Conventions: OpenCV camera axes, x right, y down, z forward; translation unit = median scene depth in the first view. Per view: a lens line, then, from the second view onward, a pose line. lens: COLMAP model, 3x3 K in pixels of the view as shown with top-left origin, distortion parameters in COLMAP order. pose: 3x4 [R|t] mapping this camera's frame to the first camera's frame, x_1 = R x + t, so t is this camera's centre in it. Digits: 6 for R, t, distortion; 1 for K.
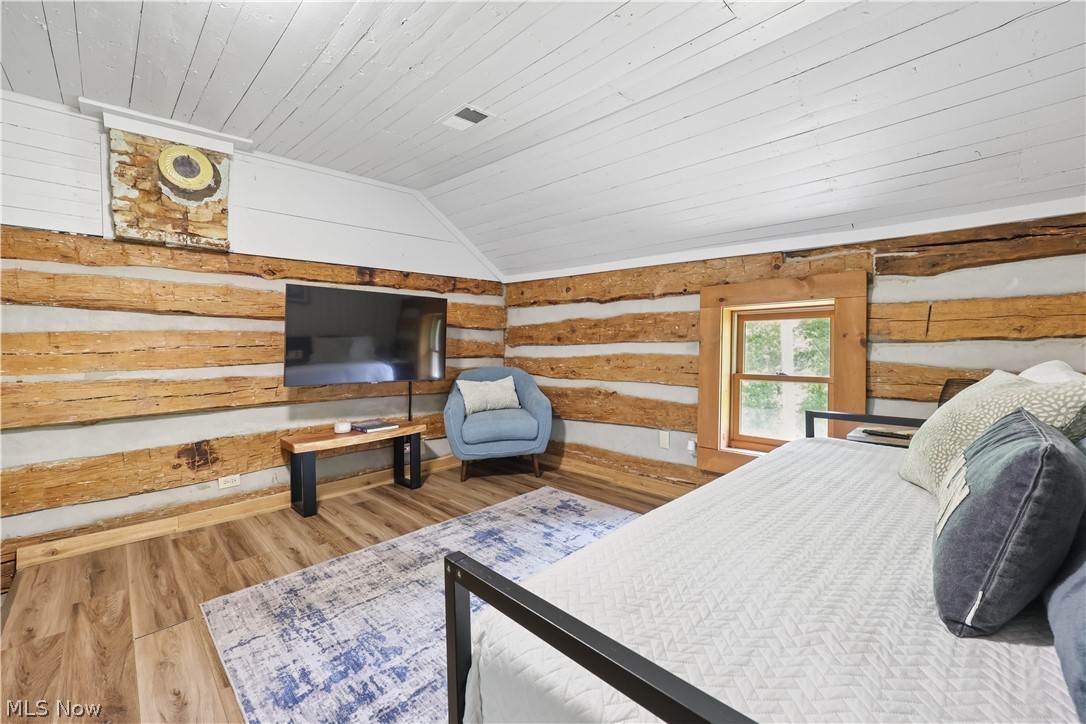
lens RADIAL K [[440.3, 0, 545.9], [0, 440.3, 350.8], [0, 0, 1]] dist [0.001443, -0.000804]
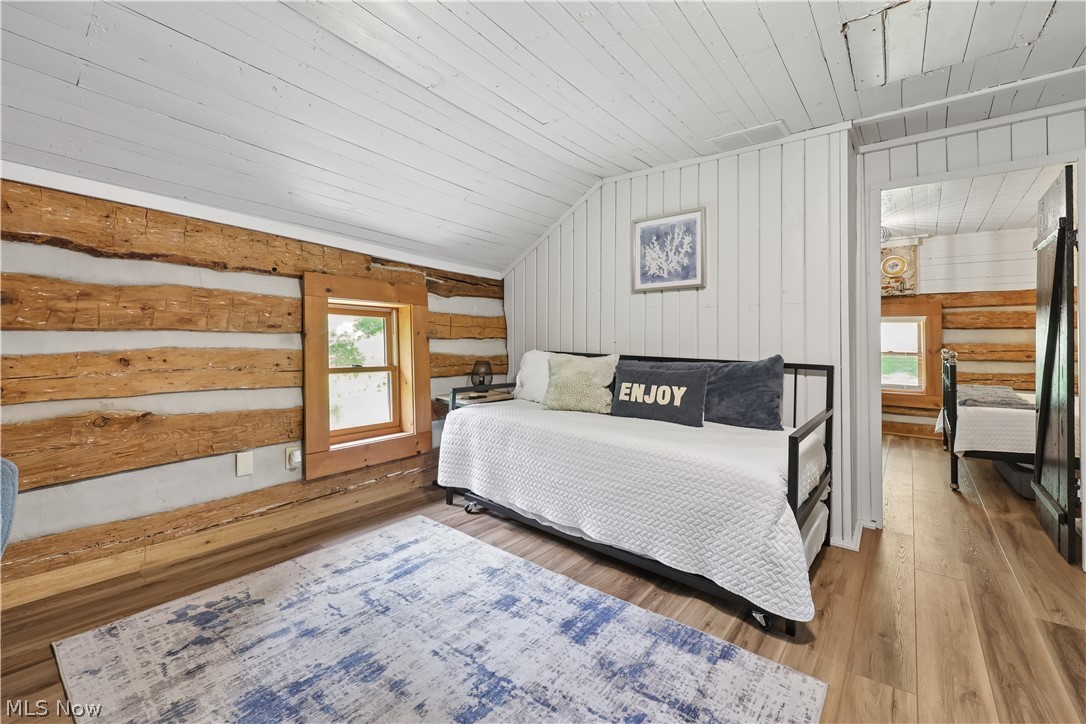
lens RADIAL K [[440.3, 0, 545.9], [0, 440.3, 350.8], [0, 0, 1]] dist [0.001443, -0.000804]
pose [[-0.111136, -0.013146, 0.993718, -0.562913], [-0.002043, 0.999913, 0.013000, 0.000034], [-0.993803, -0.000585, -0.111153, 0.620146]]
